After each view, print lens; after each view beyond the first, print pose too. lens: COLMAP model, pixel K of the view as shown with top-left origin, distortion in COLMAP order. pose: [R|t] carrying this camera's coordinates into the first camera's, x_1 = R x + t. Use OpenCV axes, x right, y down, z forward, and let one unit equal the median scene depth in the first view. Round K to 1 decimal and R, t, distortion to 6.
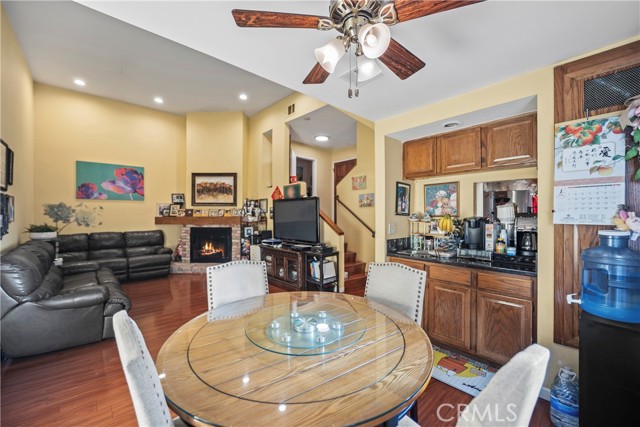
lens RADIAL K [[263.2, 0, 320.0], [0, 263.2, 213.5], [0, 0, 1]] dist [-0.000193, 0.000021]
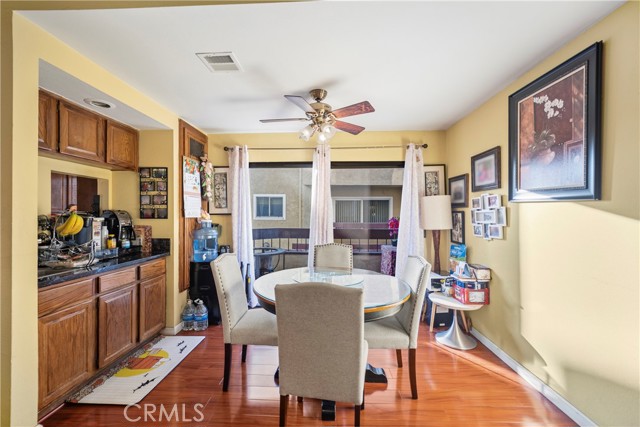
lens RADIAL K [[263.2, 0, 320.0], [0, 263.2, 213.5], [0, 0, 1]] dist [-0.000193, 0.000021]
pose [[-0.720877, -0.000644, 0.693062, -0.270556], [-0.004168, 0.999986, -0.003406, 0.005008], [-0.693050, -0.005344, -0.720870, 0.518007]]
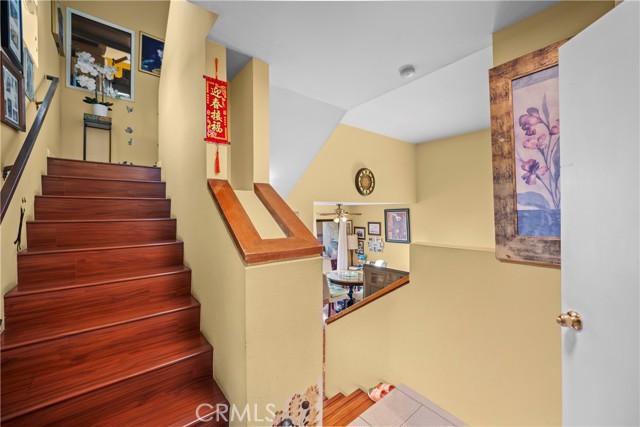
lens RADIAL K [[263.2, 0, 320.0], [0, 263.2, 213.5], [0, 0, 1]] dist [-0.000193, 0.000021]
pose [[-0.998083, 0.012537, 0.060602, 0.033833], [0.012348, 0.999918, -0.003504, -0.148450], [-0.060641, -0.002749, -0.998156, 1.330220]]
